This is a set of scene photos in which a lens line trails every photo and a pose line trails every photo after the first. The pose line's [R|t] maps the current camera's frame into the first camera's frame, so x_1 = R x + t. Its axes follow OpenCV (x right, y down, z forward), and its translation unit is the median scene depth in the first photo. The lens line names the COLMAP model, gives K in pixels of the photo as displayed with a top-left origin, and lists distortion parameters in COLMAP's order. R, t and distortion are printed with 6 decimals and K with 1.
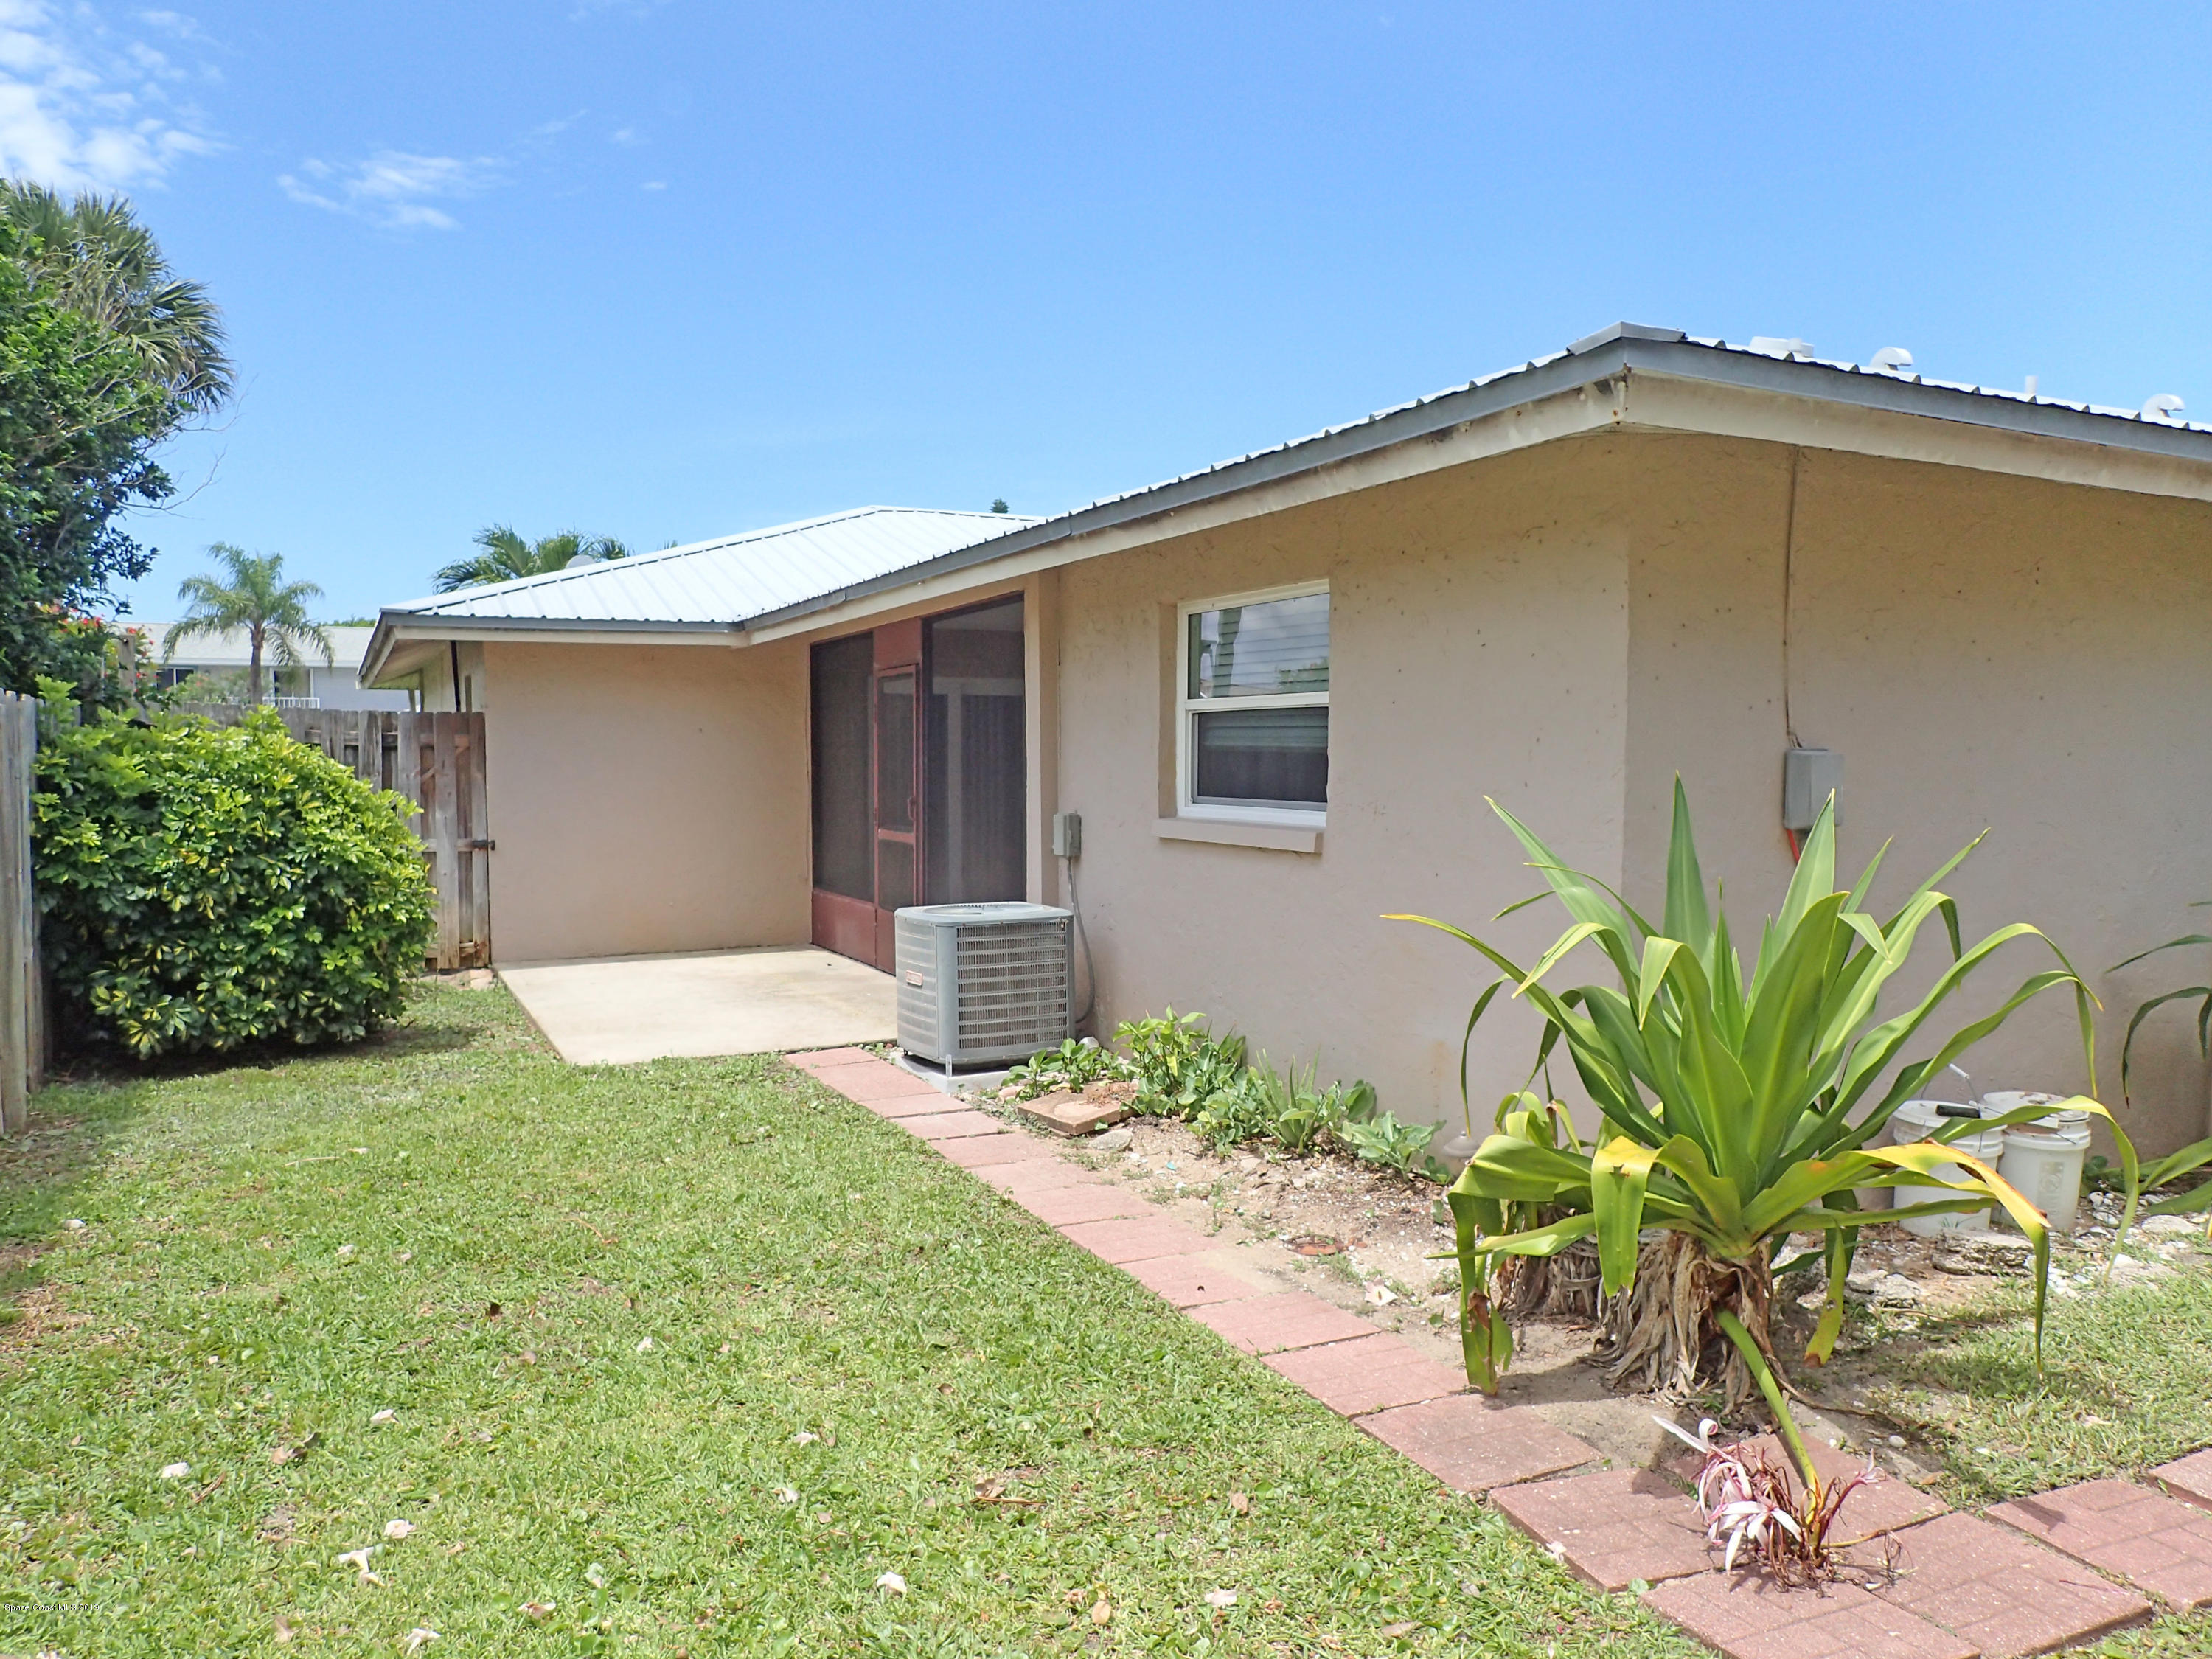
lens RADIAL K [[1615.0, 0, 1113.4], [0, 1615.0, 864.1], [0, 0, 1]] dist [-0.016604, -0.004315]
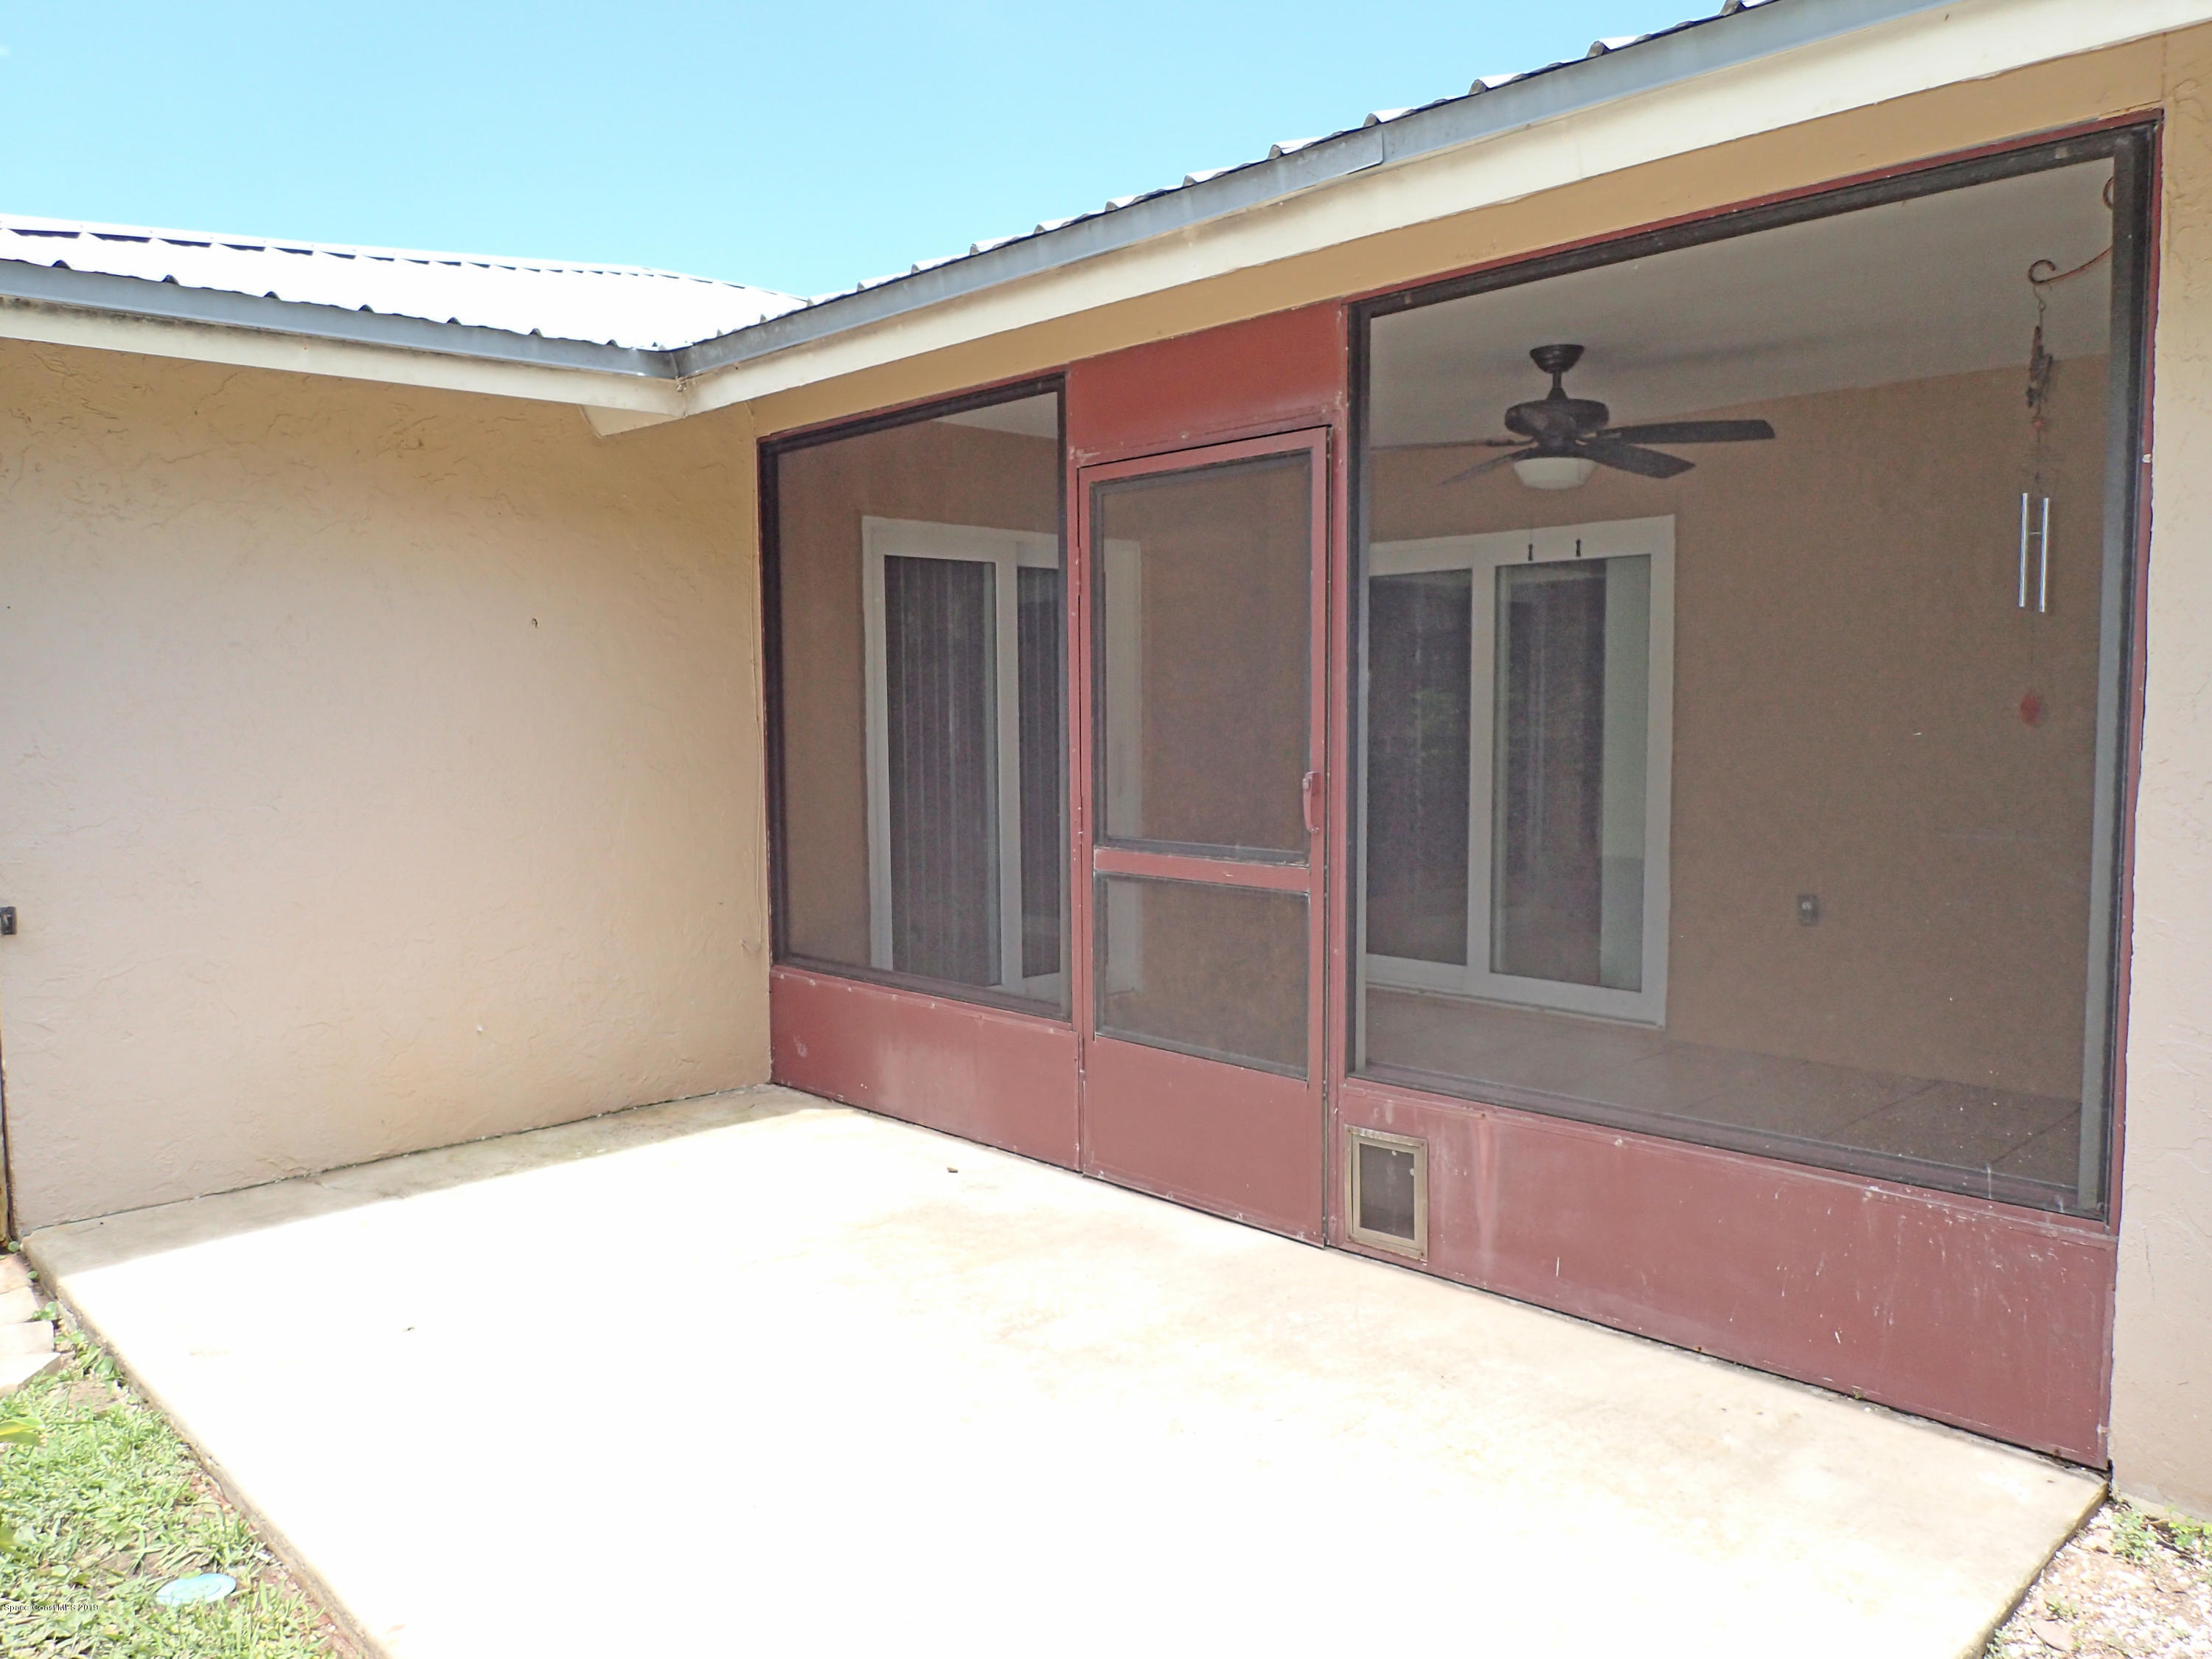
lens RADIAL K [[1615.0, 0, 1113.4], [0, 1615.0, 864.1], [0, 0, 1]] dist [-0.016604, -0.004315]
pose [[0.952121, -0.017400, 0.305225, -0.264814], [0.012716, 0.999769, 0.017330, -0.024843], [-0.305456, -0.012619, 0.952122, 0.595241]]
